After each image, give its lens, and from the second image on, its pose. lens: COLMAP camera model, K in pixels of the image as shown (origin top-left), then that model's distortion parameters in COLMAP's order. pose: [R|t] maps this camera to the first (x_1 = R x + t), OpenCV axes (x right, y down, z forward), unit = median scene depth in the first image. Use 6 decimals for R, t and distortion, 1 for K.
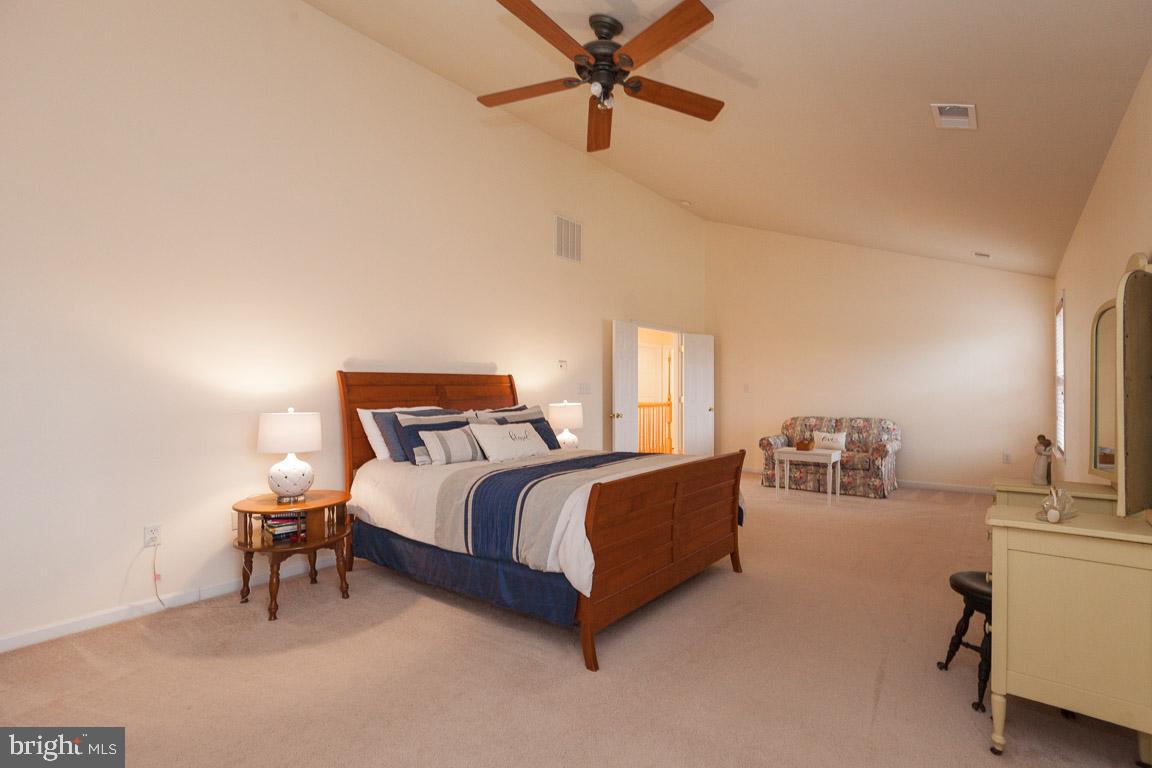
lens RADIAL K [[522.1, 0, 585.6], [0, 522.1, 381.0], [0, 0, 1]] dist [-0.013267, 0.000691]
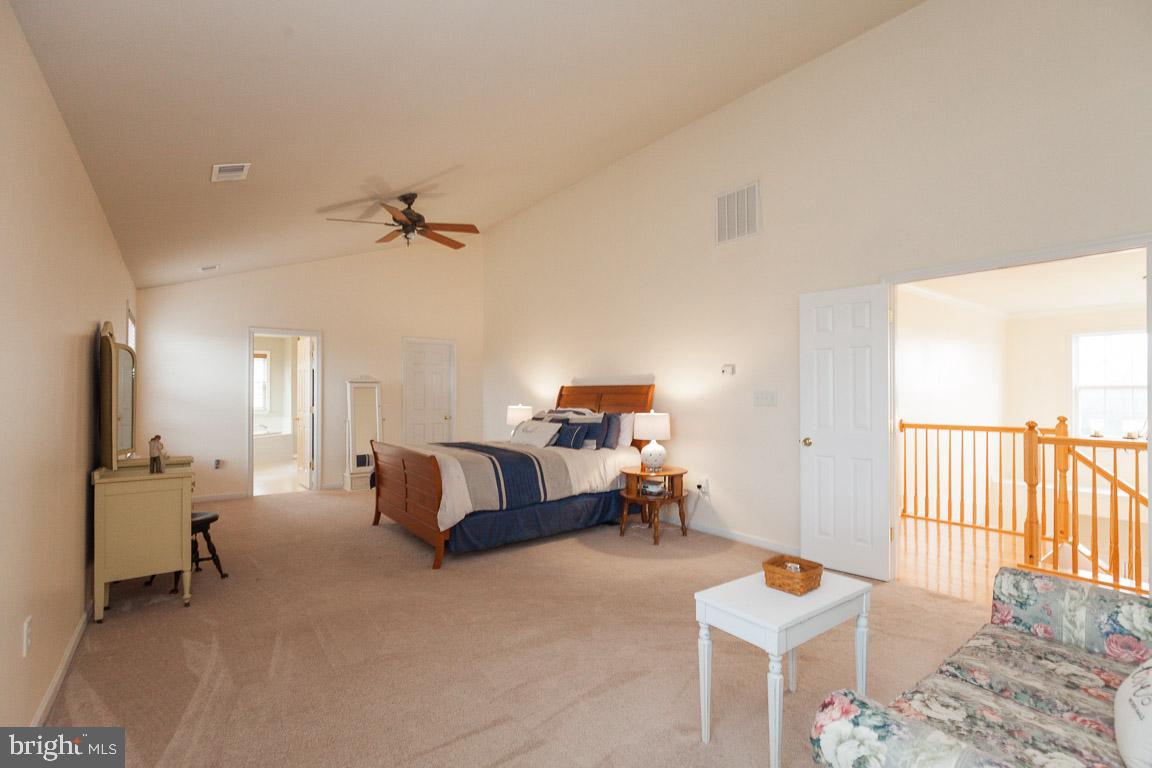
lens RADIAL K [[526.8, 0, 593.1], [0, 526.8, 390.5], [0, 0, 1]] dist [-0.003565, 0.000129]
pose [[-0.206843, -0.019041, -0.978189, 0.982387], [0.012767, 0.999673, -0.022159, 0.026314], [0.978291, -0.017072, -0.206532, 1.126927]]
